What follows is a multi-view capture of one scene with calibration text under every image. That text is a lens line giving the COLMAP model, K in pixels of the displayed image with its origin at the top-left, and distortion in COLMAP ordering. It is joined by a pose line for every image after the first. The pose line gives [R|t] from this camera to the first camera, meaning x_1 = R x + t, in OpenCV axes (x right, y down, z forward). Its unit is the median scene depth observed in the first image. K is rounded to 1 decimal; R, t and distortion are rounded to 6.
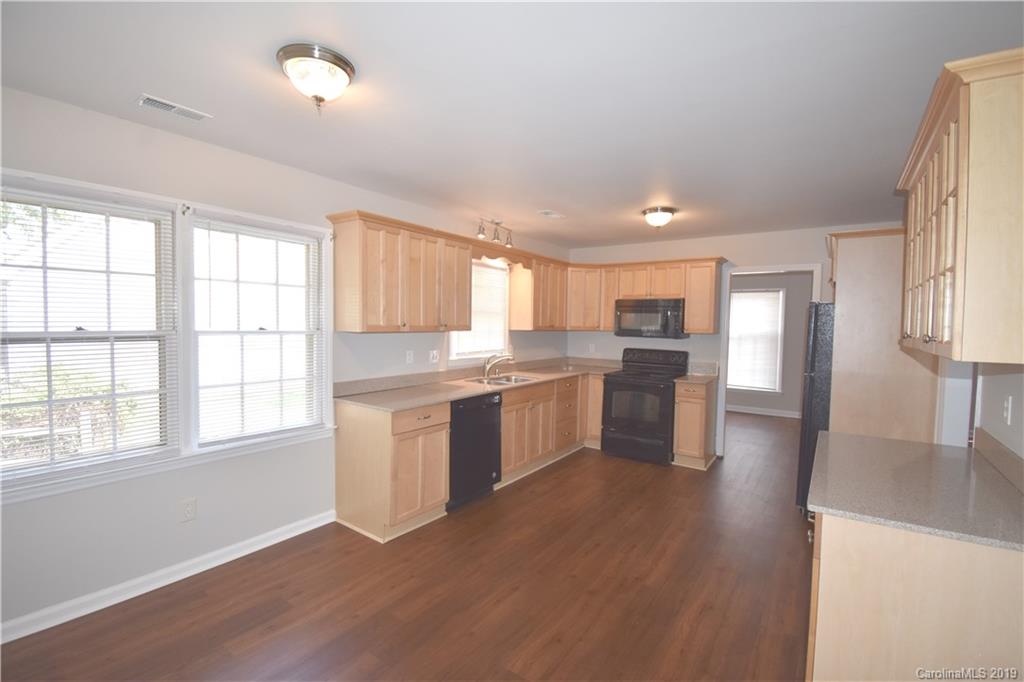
lens RADIAL K [[452.4, 0, 512.0], [0, 452.4, 341.0], [0, 0, 1]] dist [-0.024191, -0.000061]
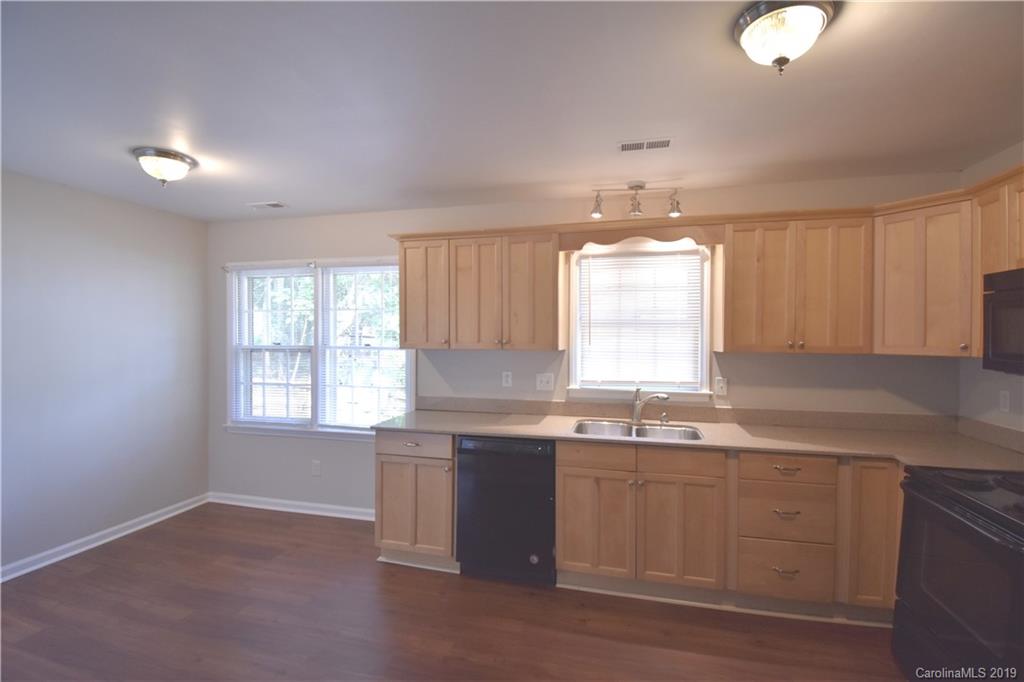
lens RADIAL K [[458.6, 0, 512.6], [0, 458.6, 336.1], [0, 0, 1]] dist [-0.001005, -0.000073]
pose [[0.346746, -0.013056, -0.937868, 0.565265], [-0.032615, 0.999131, -0.025967, -0.023379], [0.937392, 0.039593, 0.346019, 0.657679]]
